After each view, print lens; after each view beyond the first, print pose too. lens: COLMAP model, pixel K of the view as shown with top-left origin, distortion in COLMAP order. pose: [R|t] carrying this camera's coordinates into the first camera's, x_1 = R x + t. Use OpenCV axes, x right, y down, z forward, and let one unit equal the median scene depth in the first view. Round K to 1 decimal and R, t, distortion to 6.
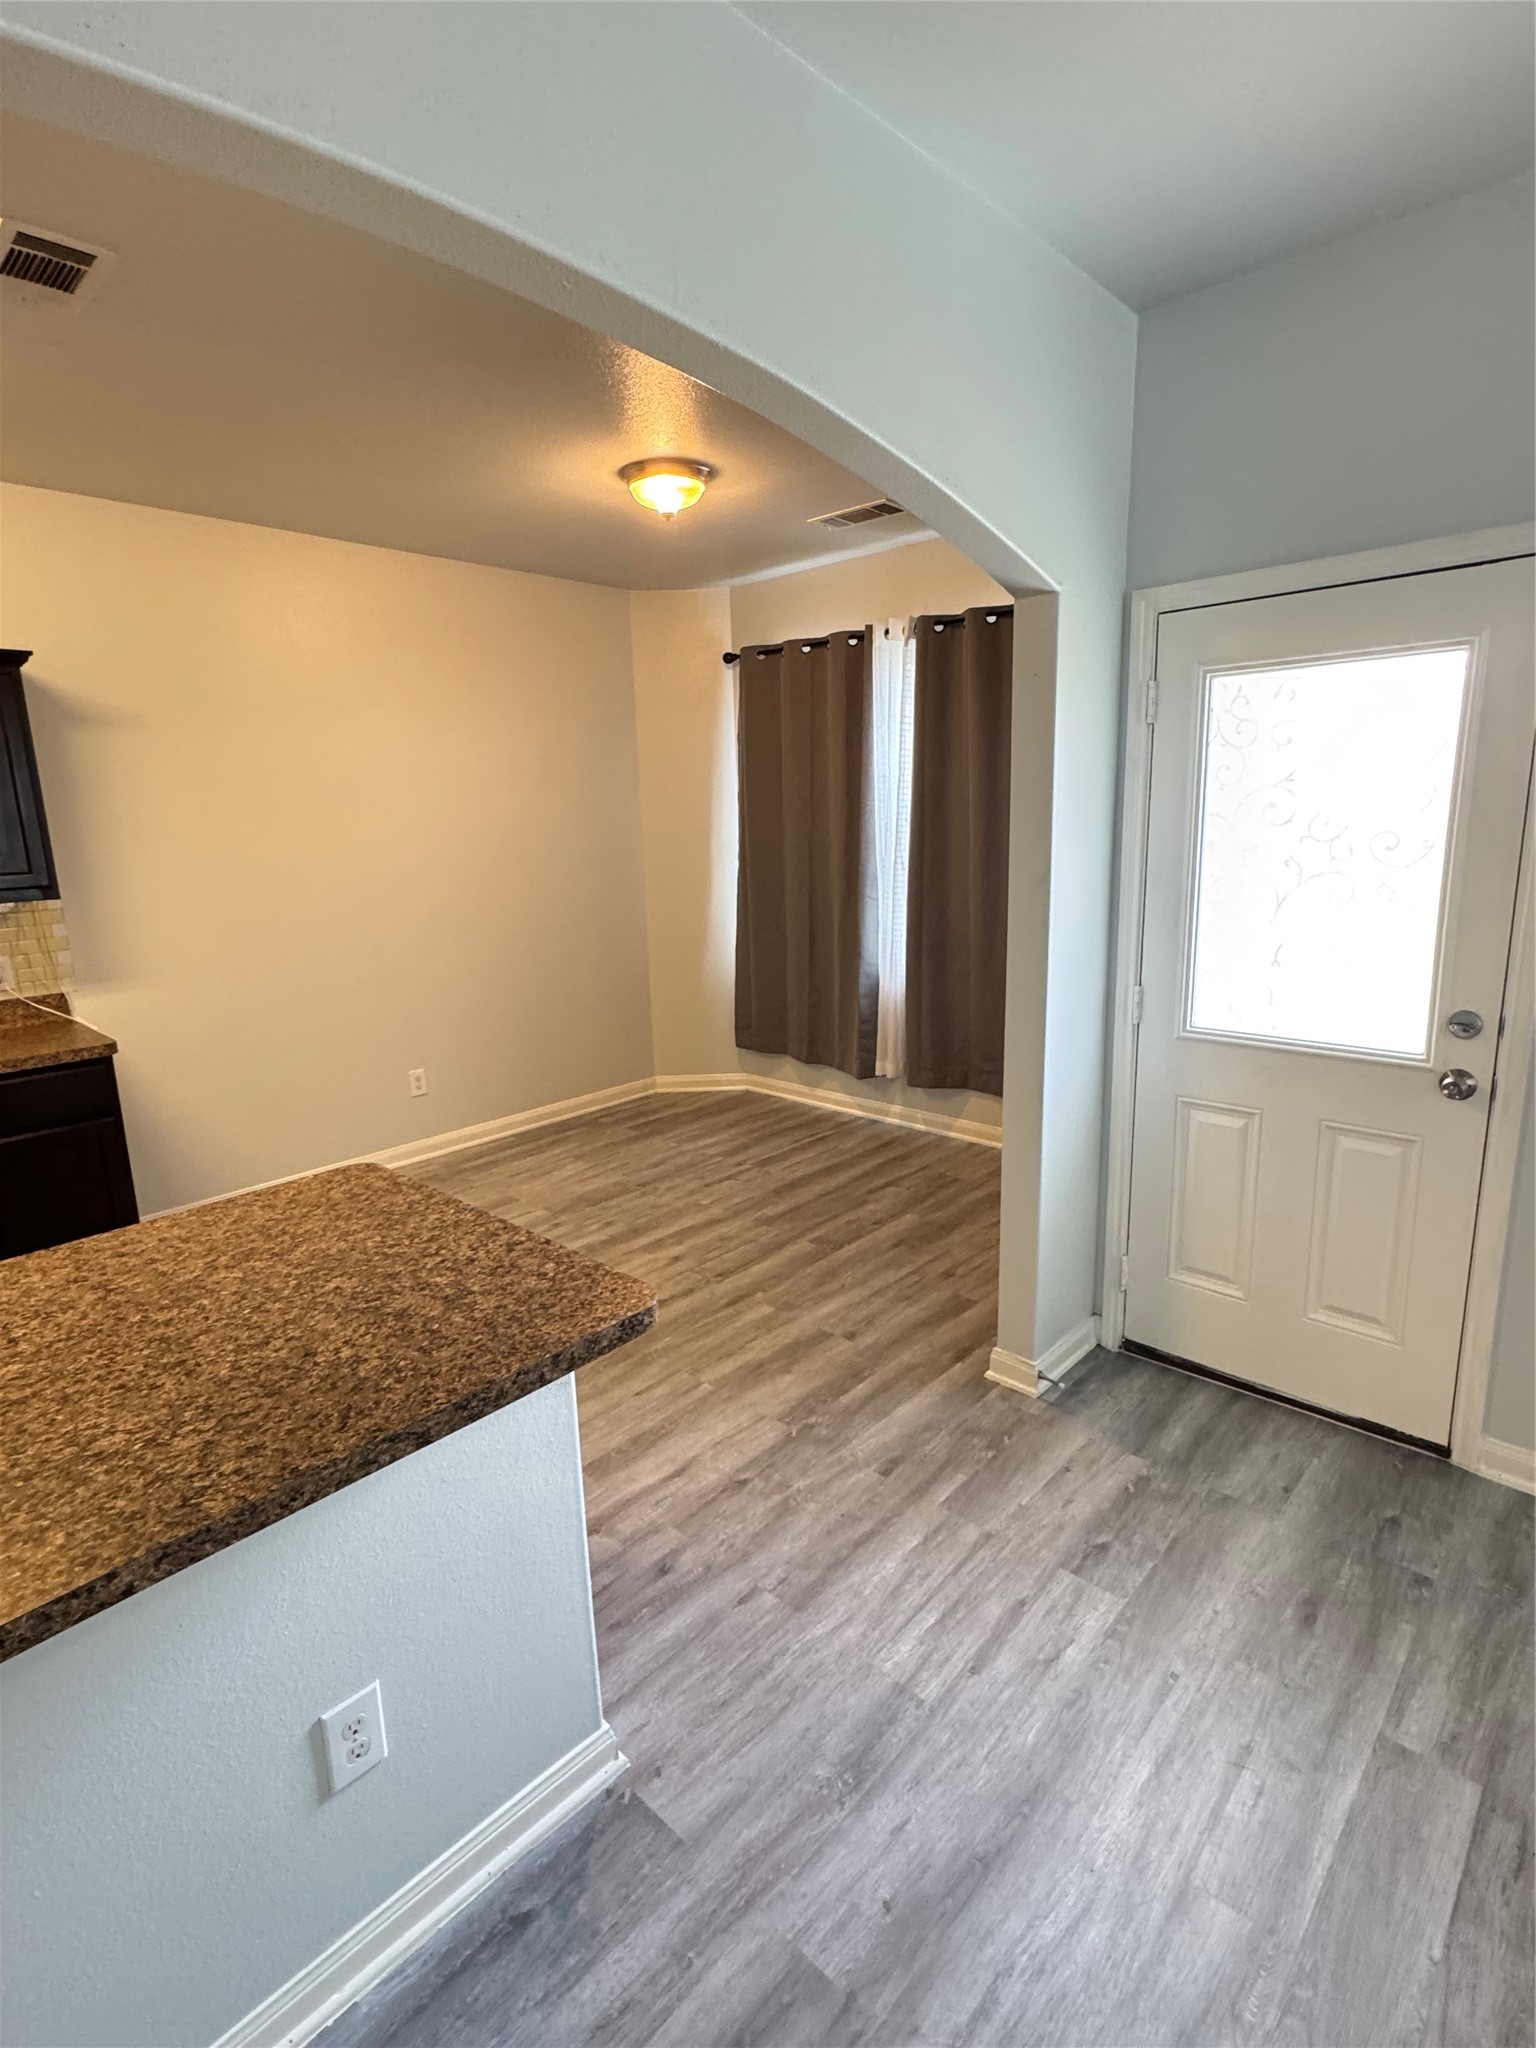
lens RADIAL K [[1008.7, 0, 773.8], [0, 1008.7, 1023.7], [0, 0, 1]] dist [-0.000546, 0.000303]
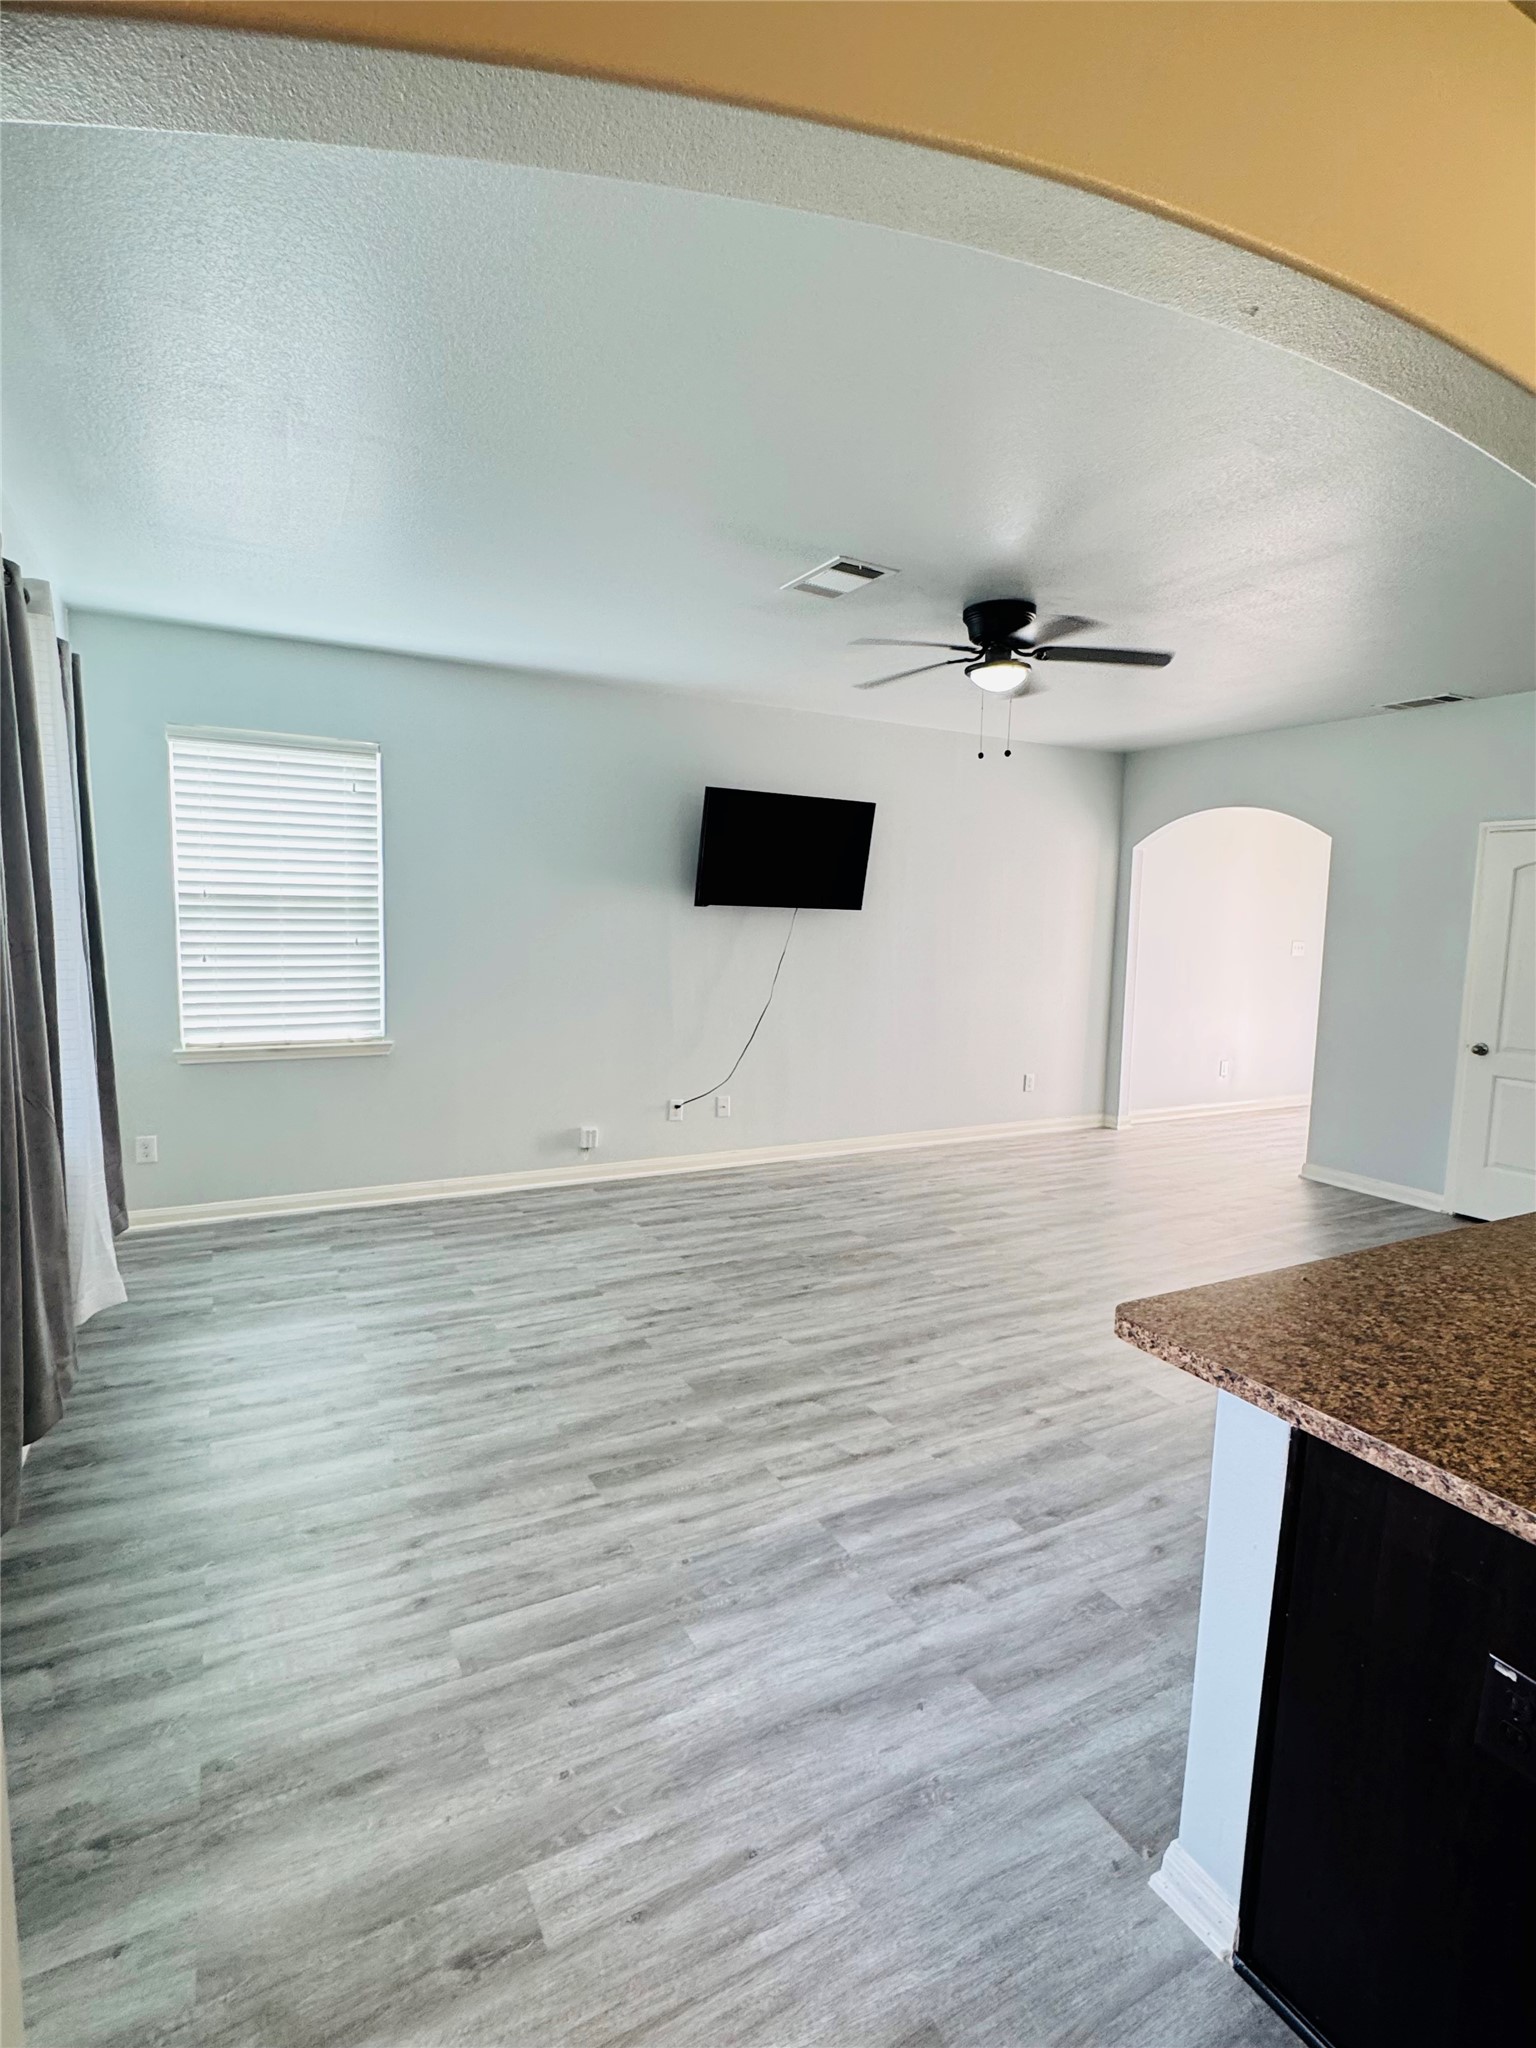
lens RADIAL K [[1005.2, 0, 769.8], [0, 1005.2, 1019.6], [0, 0, 1]] dist [-0.002848, -0.000571]
pose [[-0.947967, -0.030340, 0.316920, -0.061610], [0.066449, 0.954670, 0.290156, -0.261586], [-0.311357, 0.296117, -0.902979, 1.334136]]
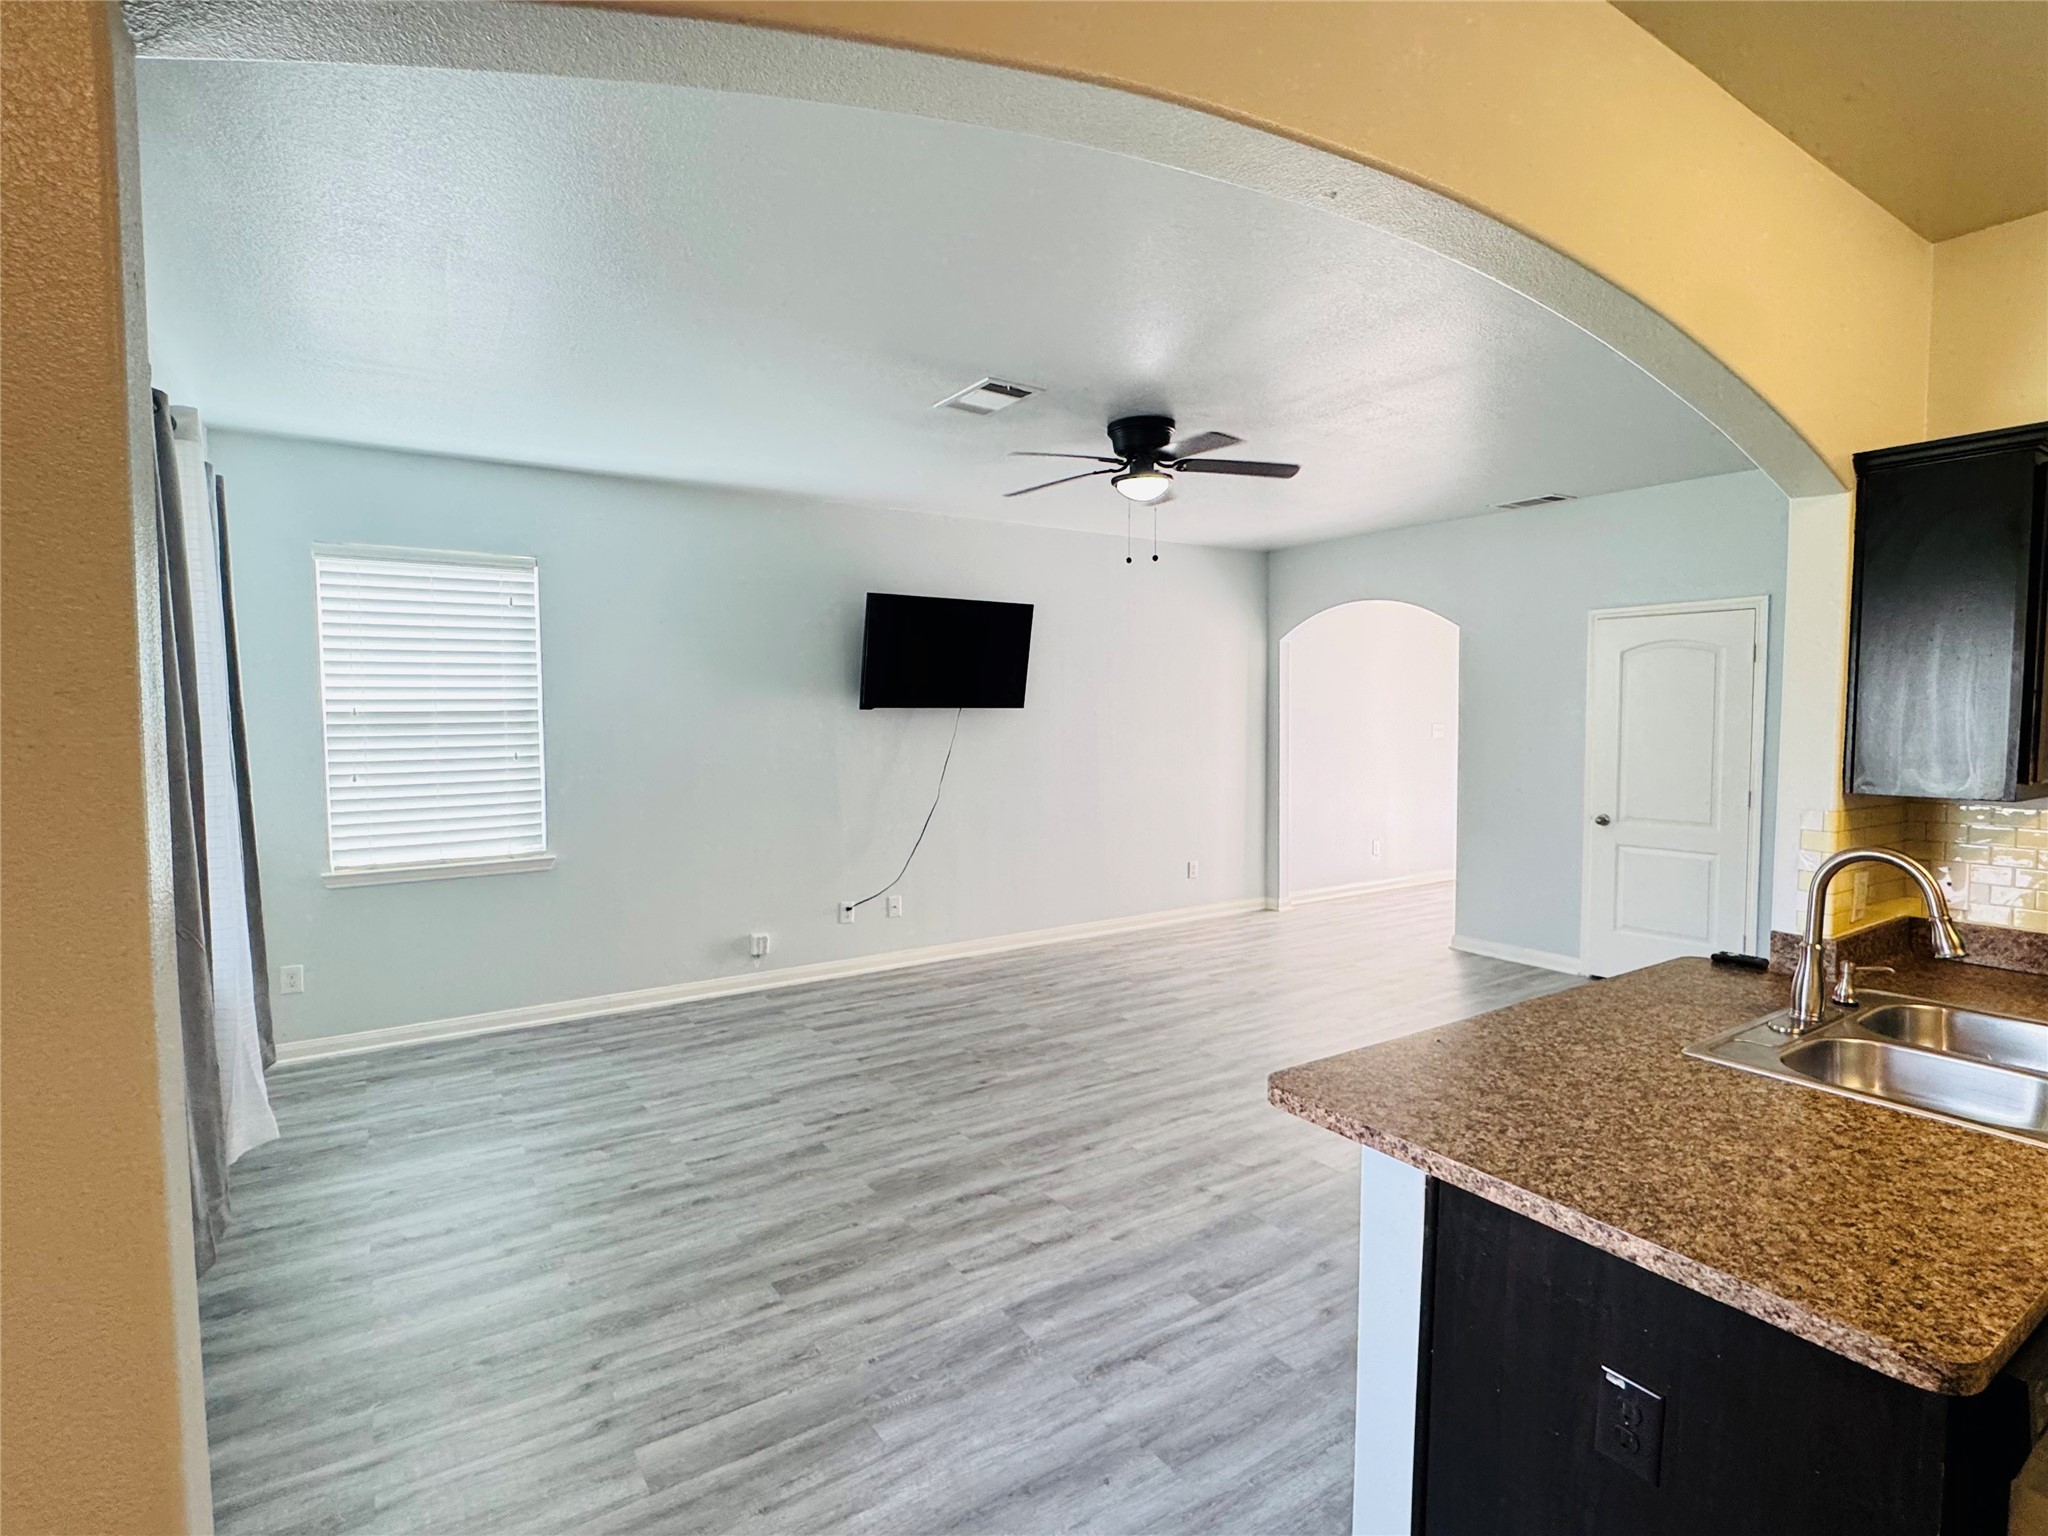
lens RADIAL K [[1005.2, 0, 1023.0], [0, 1005.2, 766.4], [0, 0, 1]] dist [-0.002848, -0.000571]
pose [[-0.971541, 0.018361, 0.236157, -0.079093], [0.078941, 0.965094, 0.249722, -0.279364], [-0.223329, 0.261258, -0.939079, 1.377289]]
